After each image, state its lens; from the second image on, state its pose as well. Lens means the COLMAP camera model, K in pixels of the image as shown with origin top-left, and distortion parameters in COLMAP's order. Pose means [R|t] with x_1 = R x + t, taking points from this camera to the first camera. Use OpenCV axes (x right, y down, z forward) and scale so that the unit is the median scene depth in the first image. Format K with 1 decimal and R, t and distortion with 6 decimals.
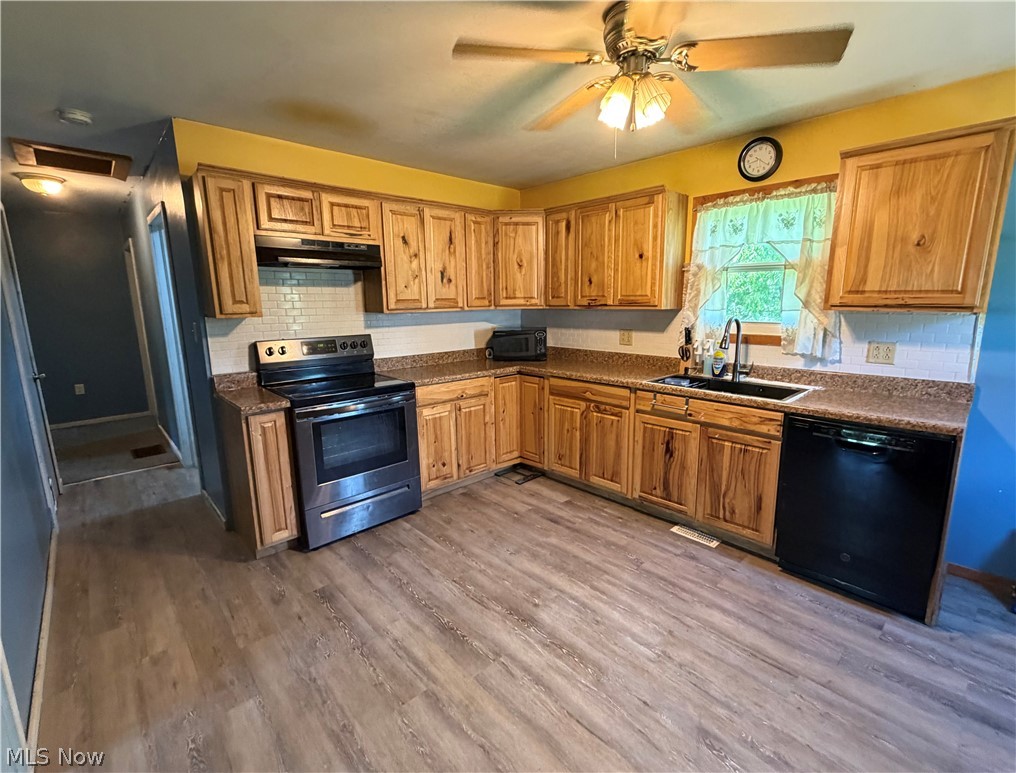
lens RADIAL K [[459.0, 0, 518.8], [0, 459.0, 388.5], [0, 0, 1]] dist [0.004070, -0.000344]
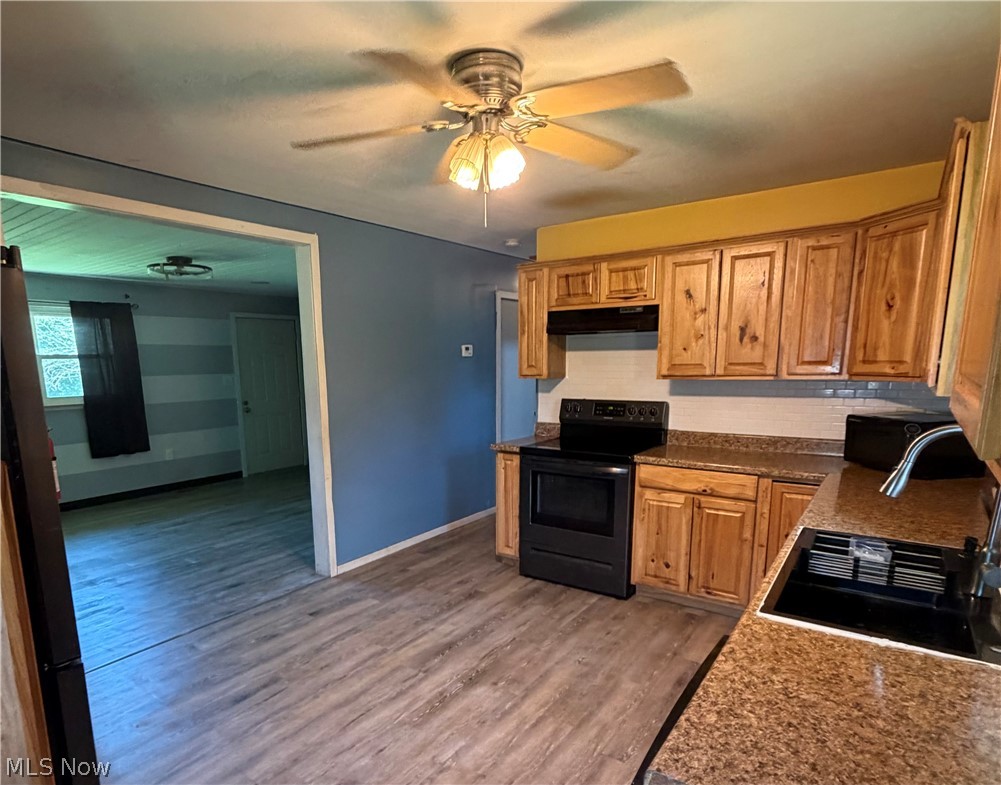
lens RADIAL K [[573.6, 0, 455.7], [0, 573.6, 474.0], [0, 0, 1]] dist [-0.003427, 0.002154]
pose [[0.164657, 0.200144, -0.965831, 0.907858], [-0.175322, 0.969543, 0.171024, -0.126686], [0.970644, 0.141171, 0.194731, 0.503265]]
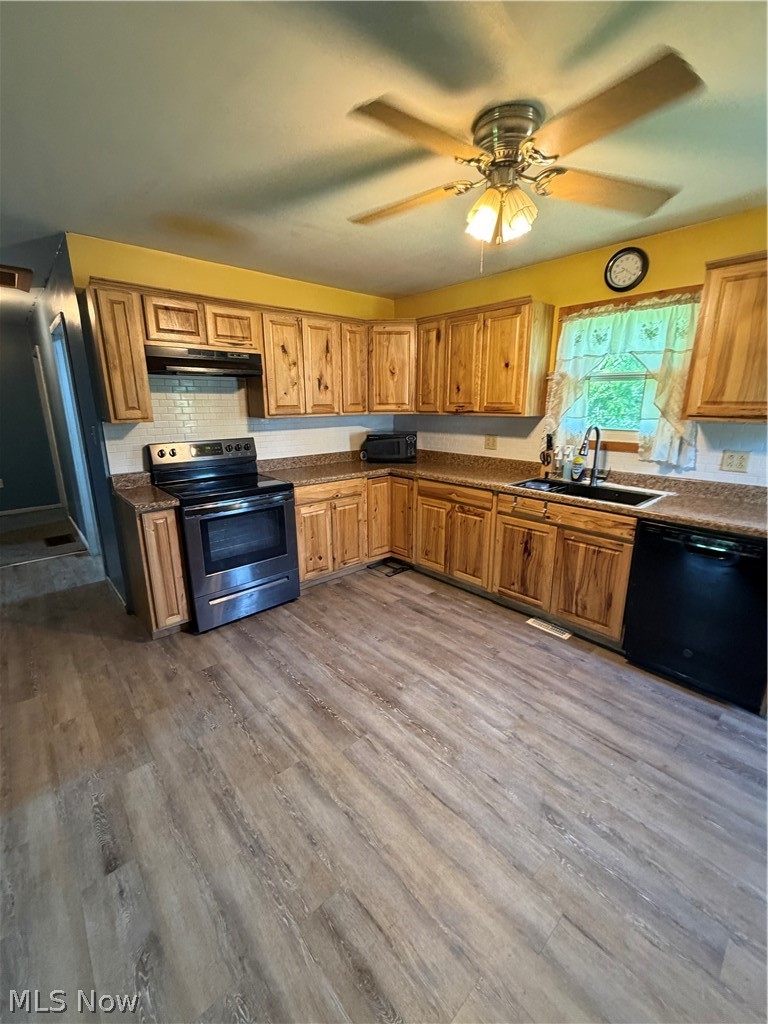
lens RADIAL K [[419.7, 0, 380.8], [0, 419.7, 510.5], [0, 0, 1]] dist [0.003091, -0.000224]
pose [[0.999407, 0.013837, -0.031530, 0.014555], [-0.011824, 0.997932, 0.063186, -0.015540], [0.032339, -0.062776, 0.997504, 0.012955]]
